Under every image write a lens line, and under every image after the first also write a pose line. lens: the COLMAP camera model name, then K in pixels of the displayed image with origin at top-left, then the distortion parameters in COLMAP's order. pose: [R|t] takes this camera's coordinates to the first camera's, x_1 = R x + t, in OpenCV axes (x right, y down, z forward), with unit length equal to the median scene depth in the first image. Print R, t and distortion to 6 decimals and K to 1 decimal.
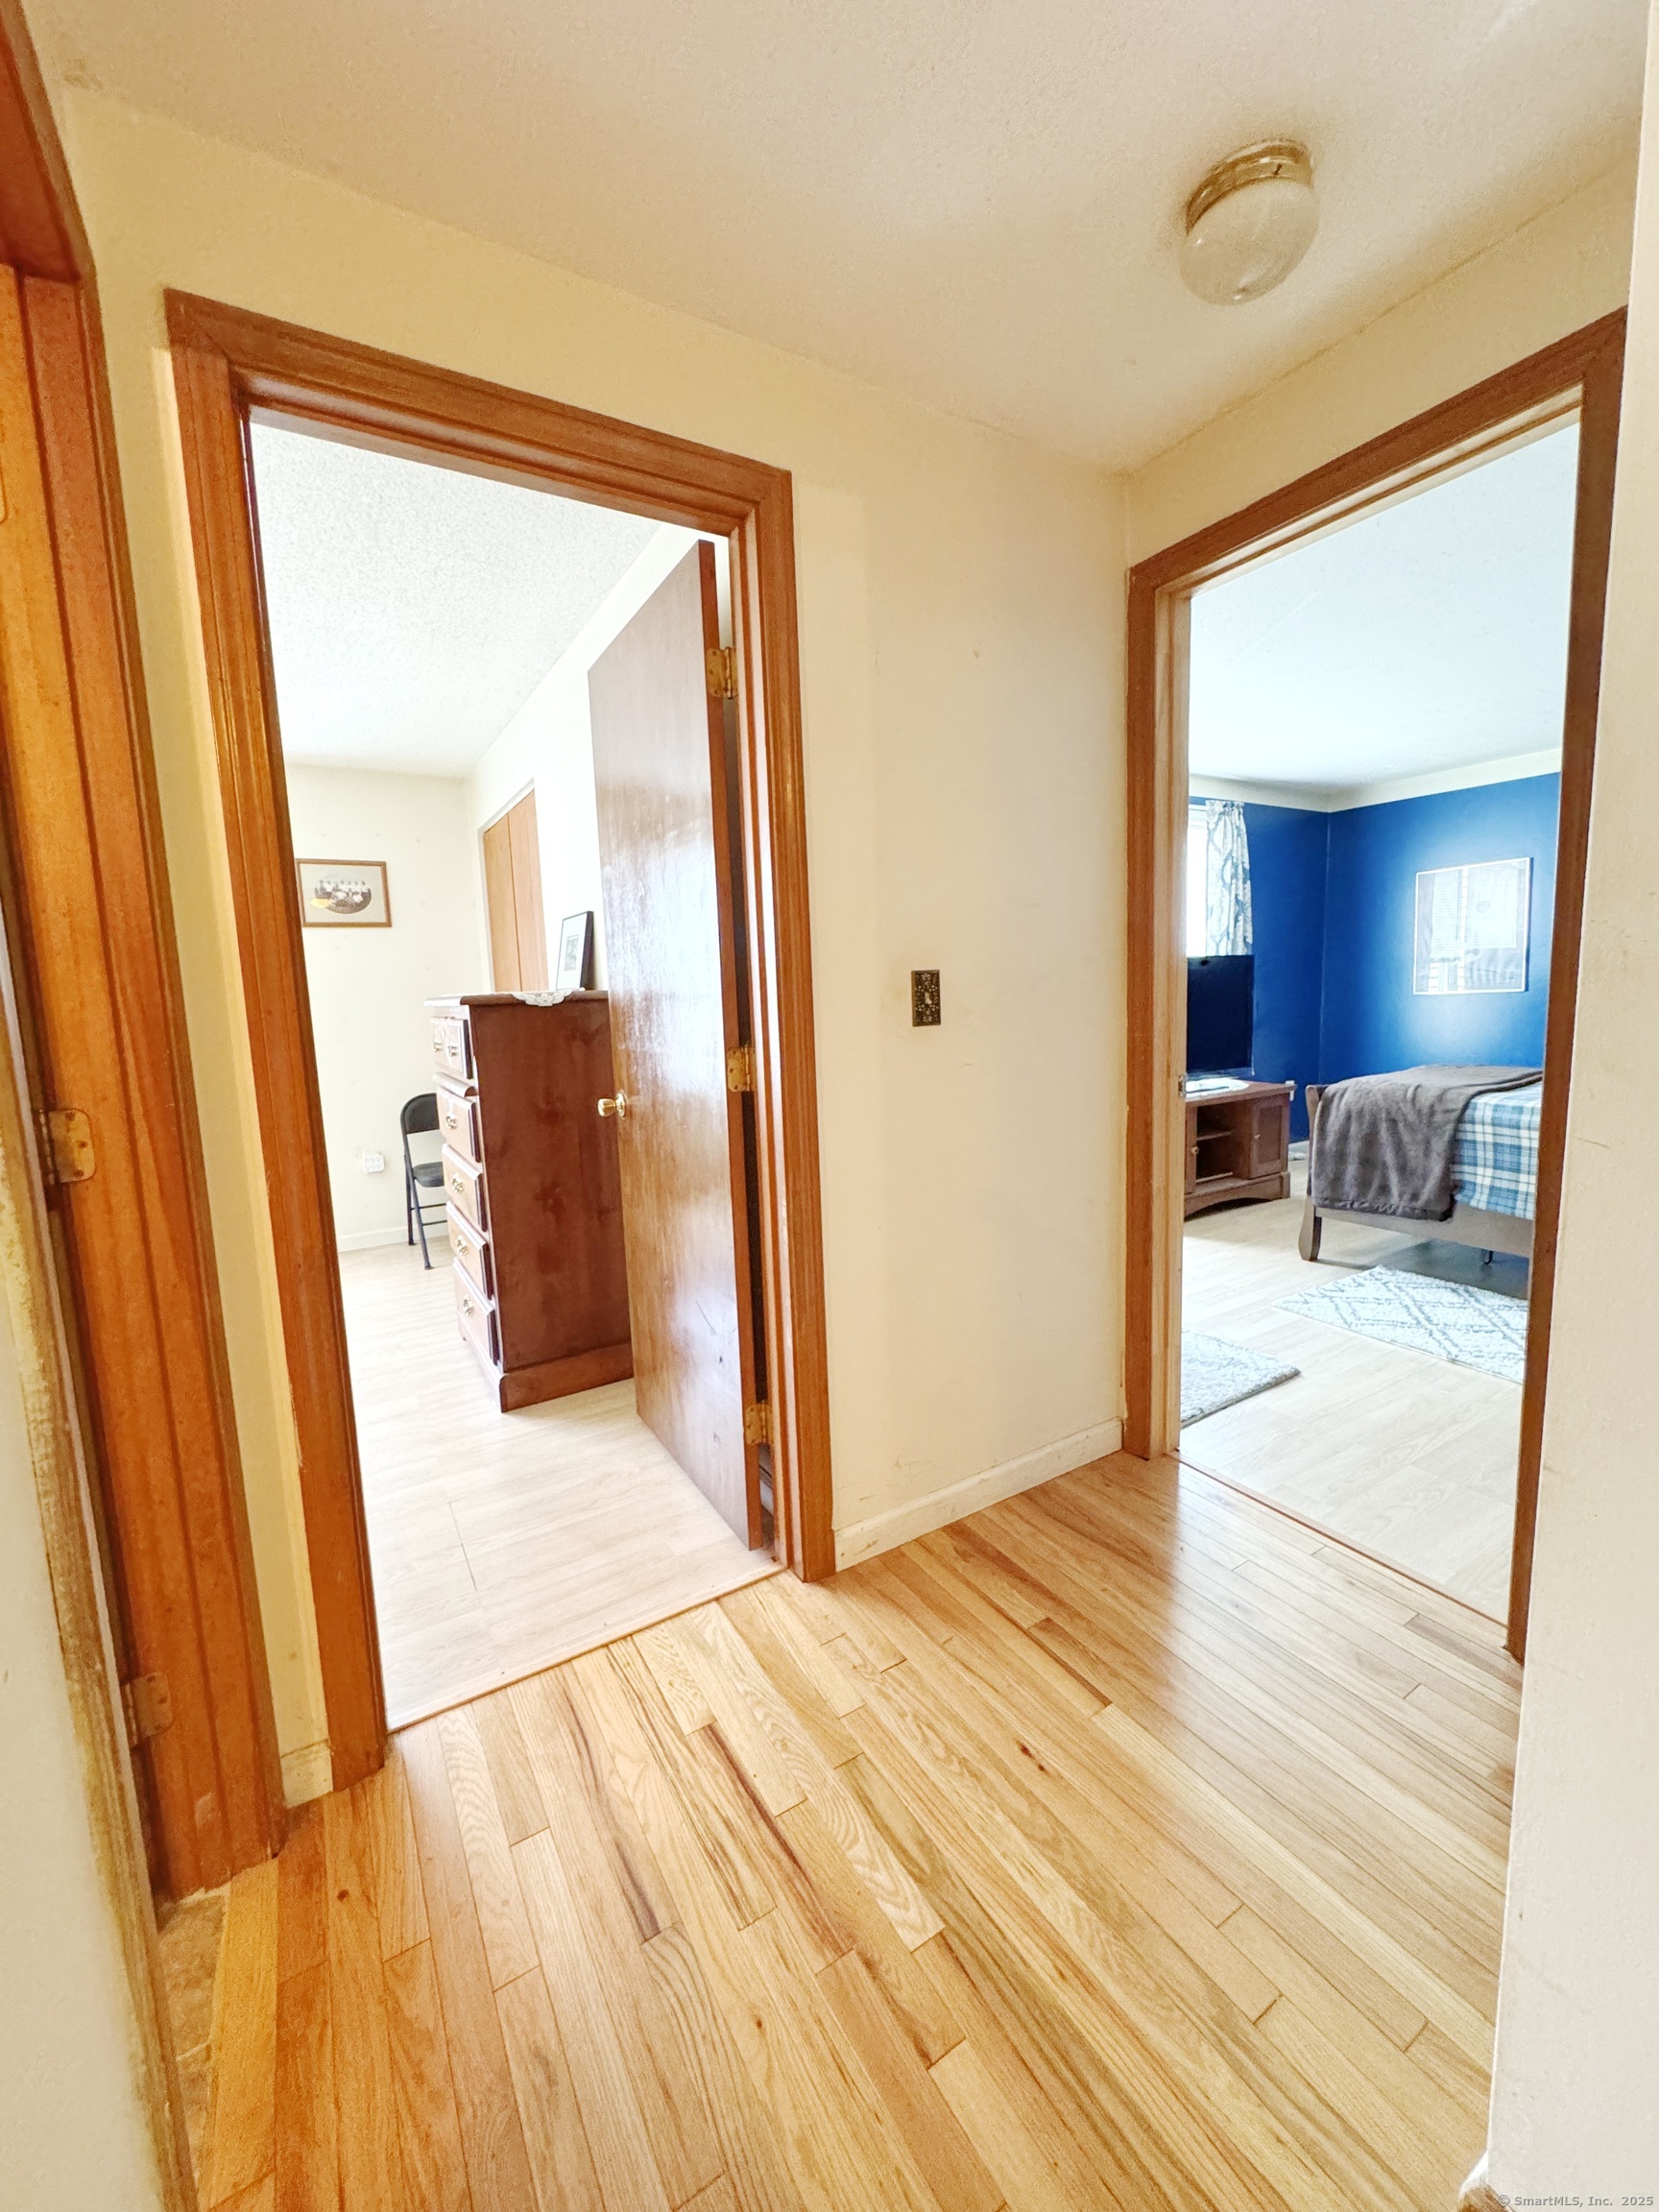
lens RADIAL K [[887.2, 0, 836.8], [0, 887.2, 1105.2], [0, 0, 1]] dist [-0.002150, 0.000443]
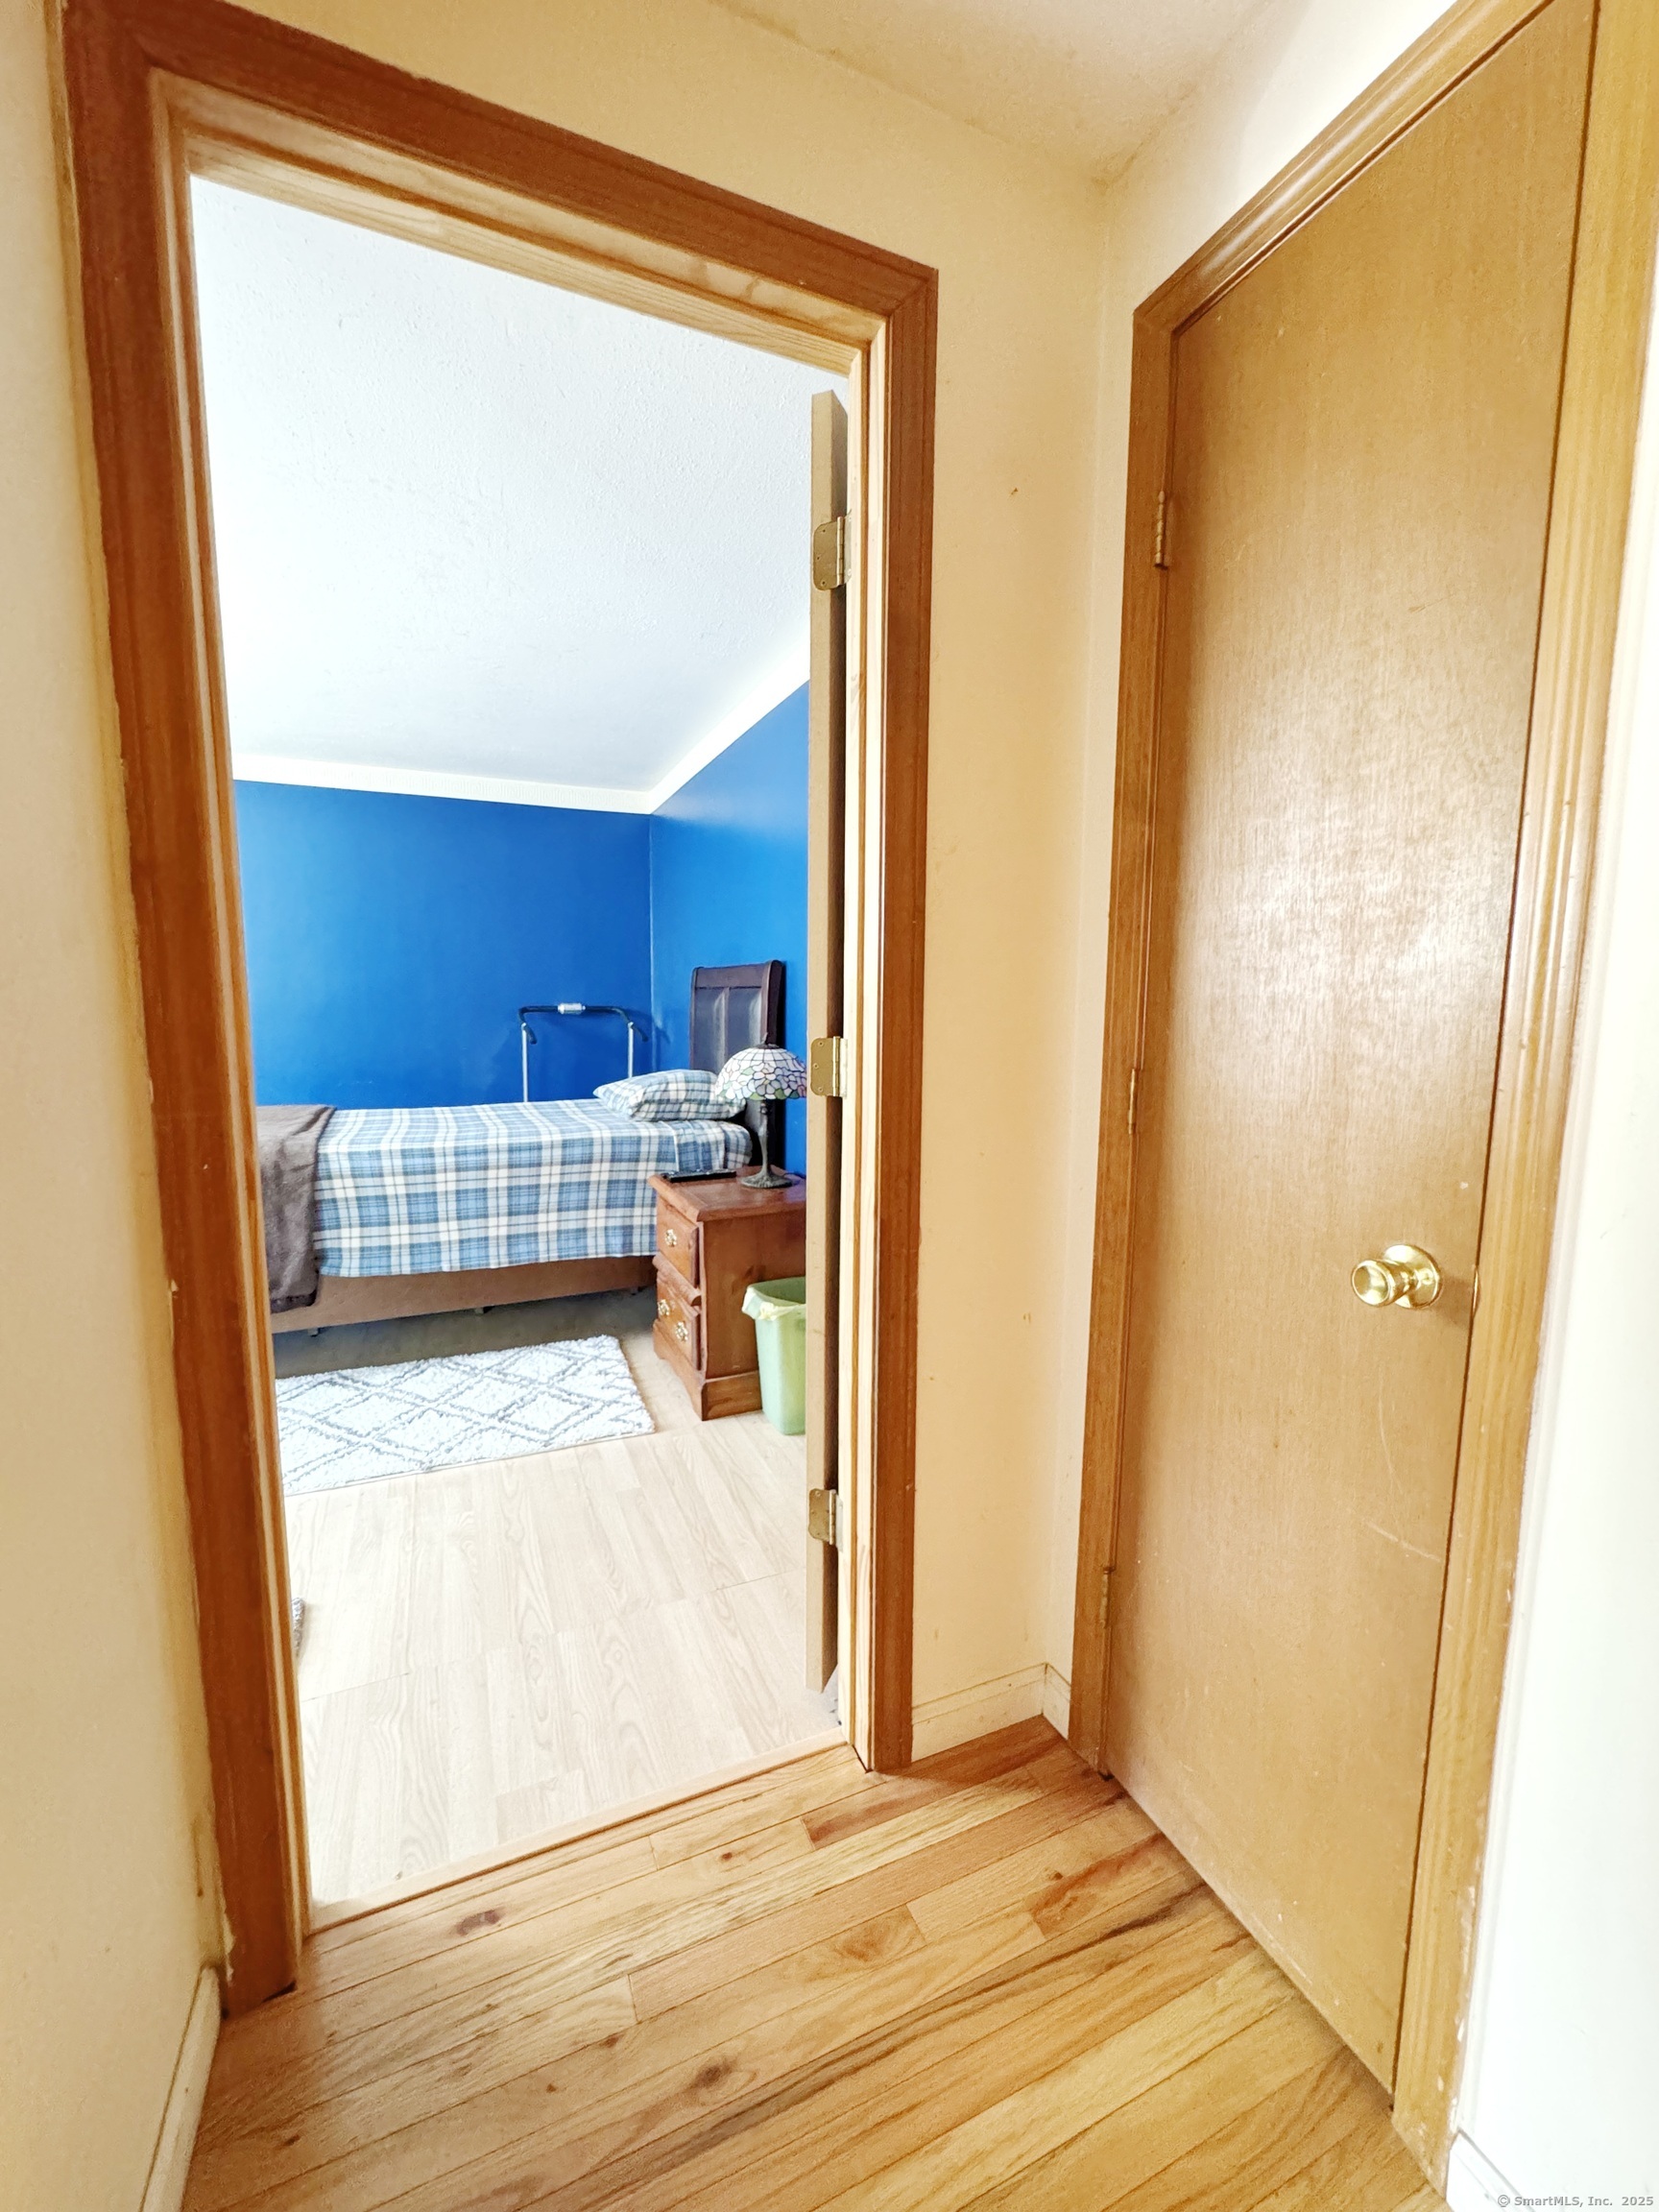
lens RADIAL K [[887.2, 0, 830.3], [0, 887.2, 1102.9], [0, 0, 1]] dist [-0.002150, 0.000443]
pose [[0.136885, -0.082372, 0.987156, -0.029910], [0.113360, 0.991293, 0.066997, -0.049656], [-0.984079, 0.102733, 0.145031, 0.390506]]
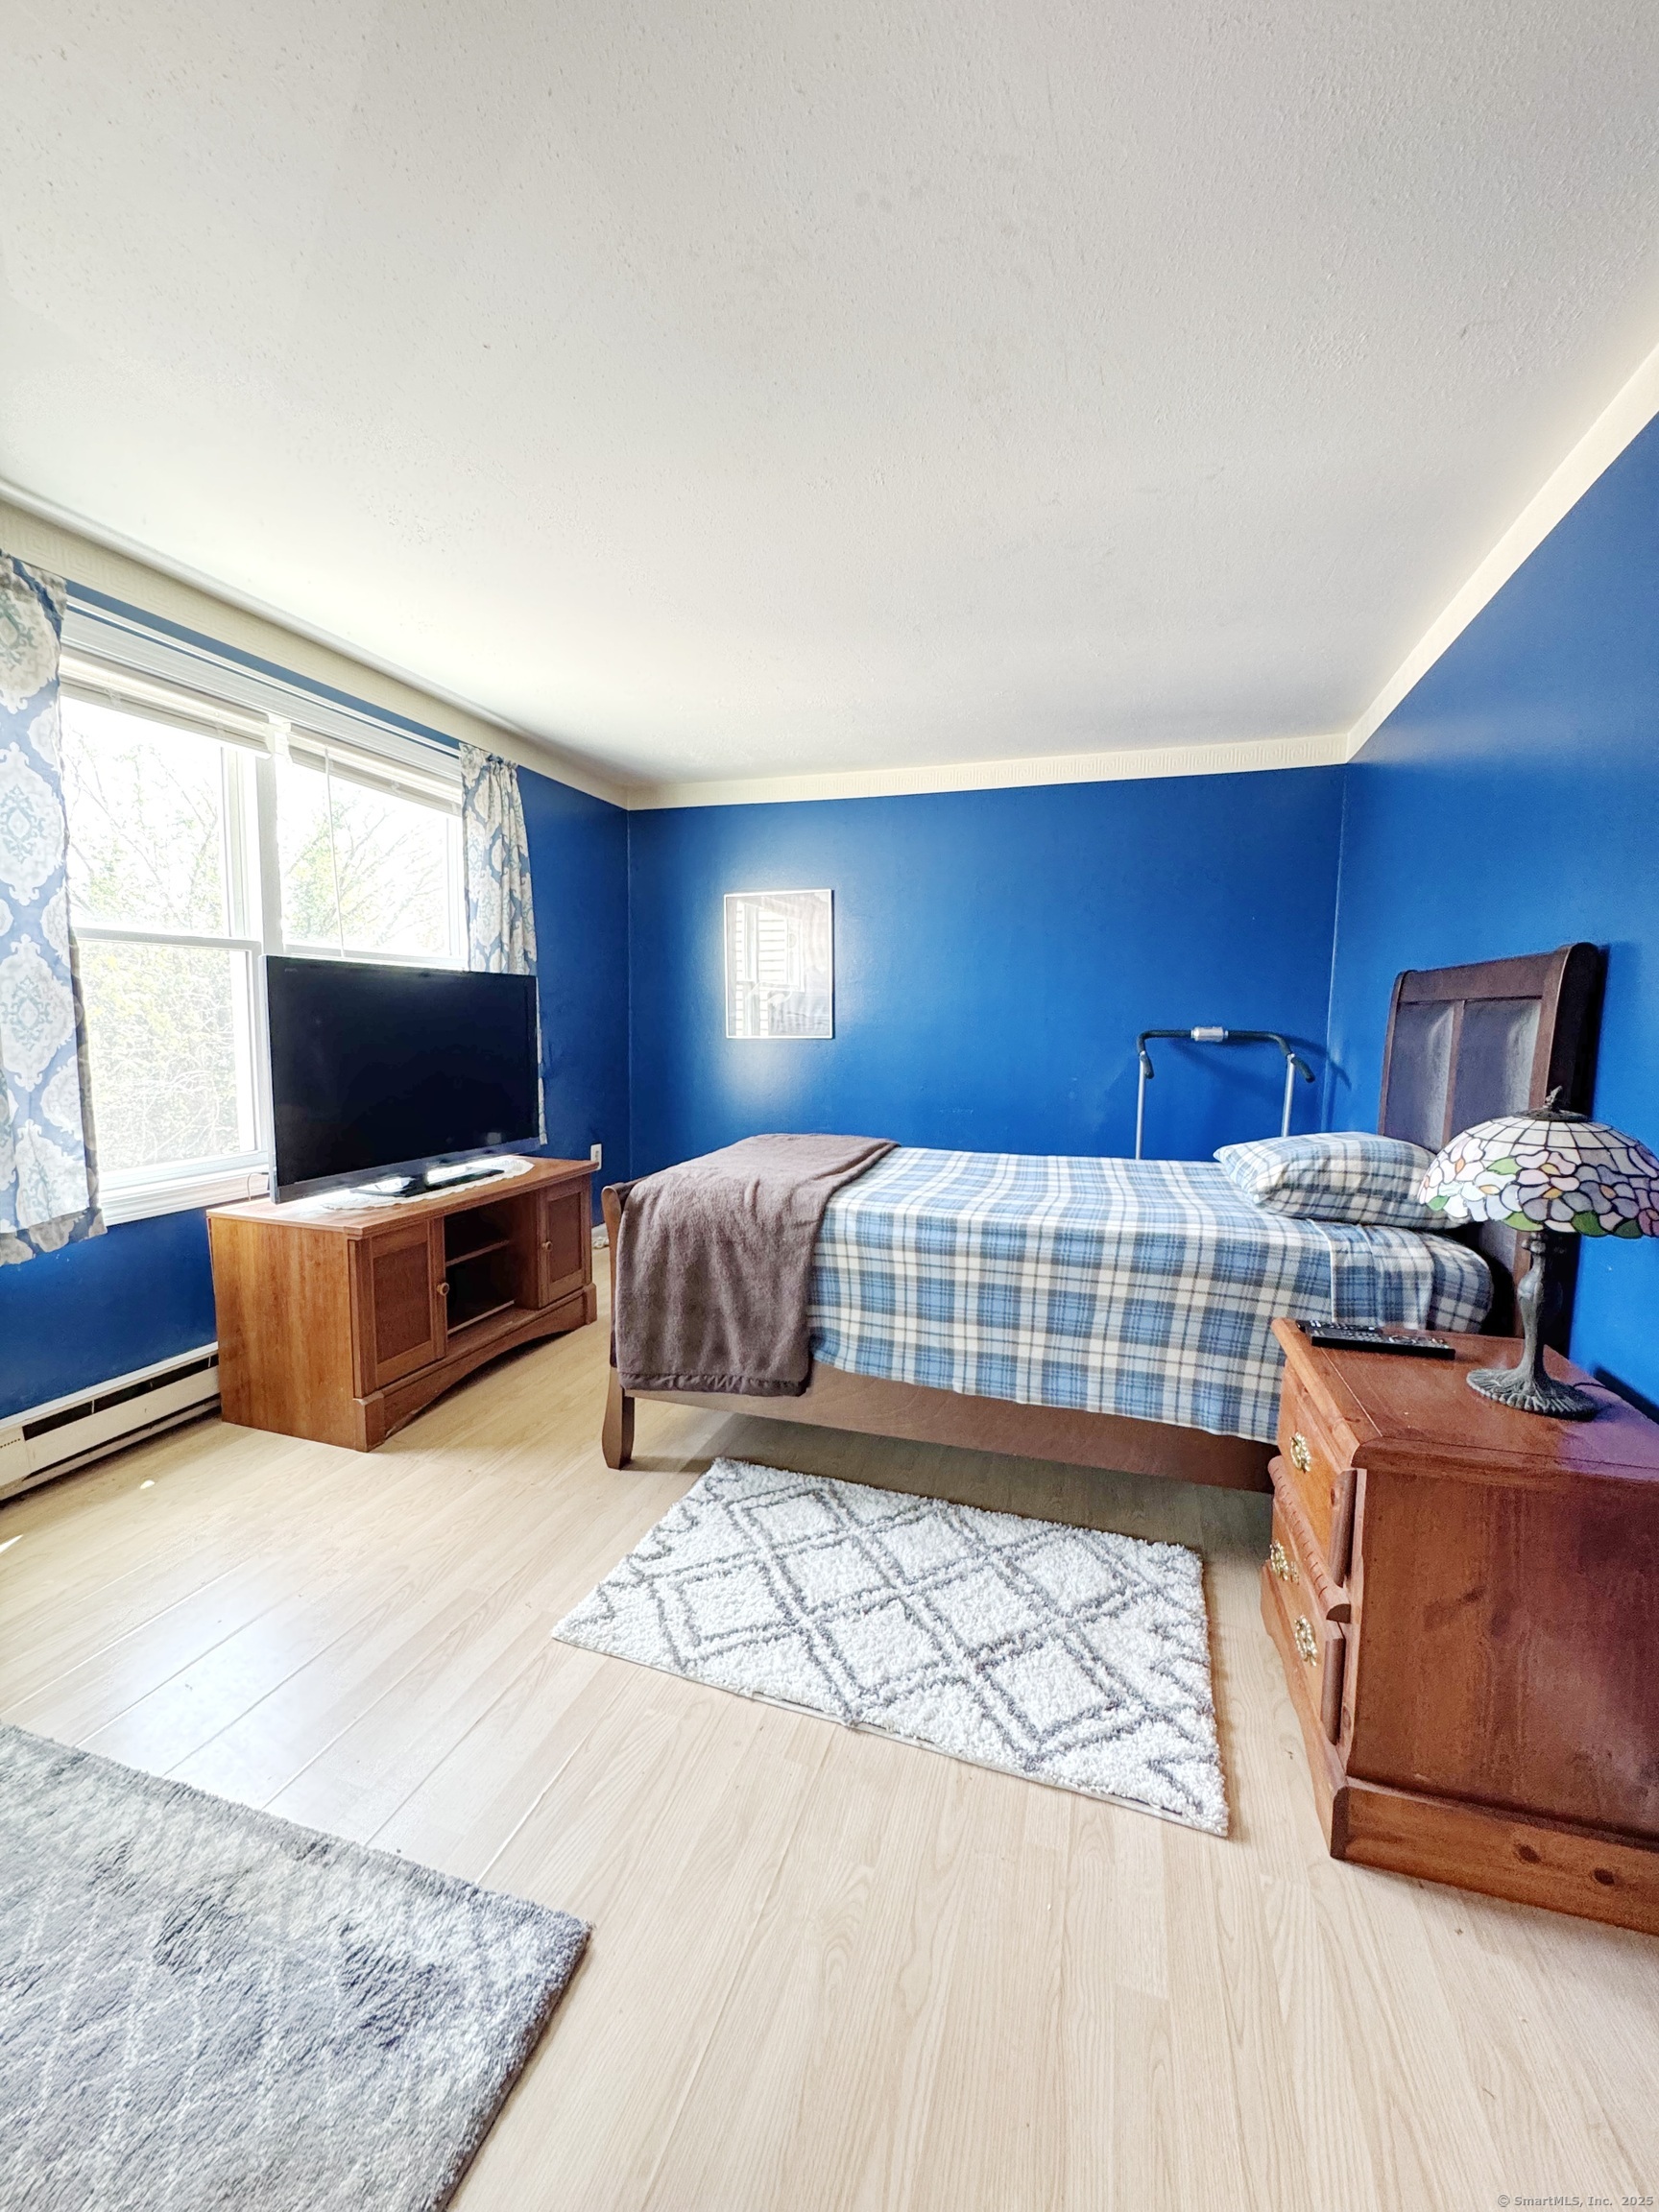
lens RADIAL K [[887.2, 0, 834.4], [0, 887.2, 1104.4], [0, 0, 1]] dist [-0.002150, 0.000443]
pose [[0.755162, -0.020568, 0.655216, 0.276069], [0.044648, 0.998800, -0.020105, -0.064685], [-0.654016, 0.044437, 0.755174, 0.474078]]
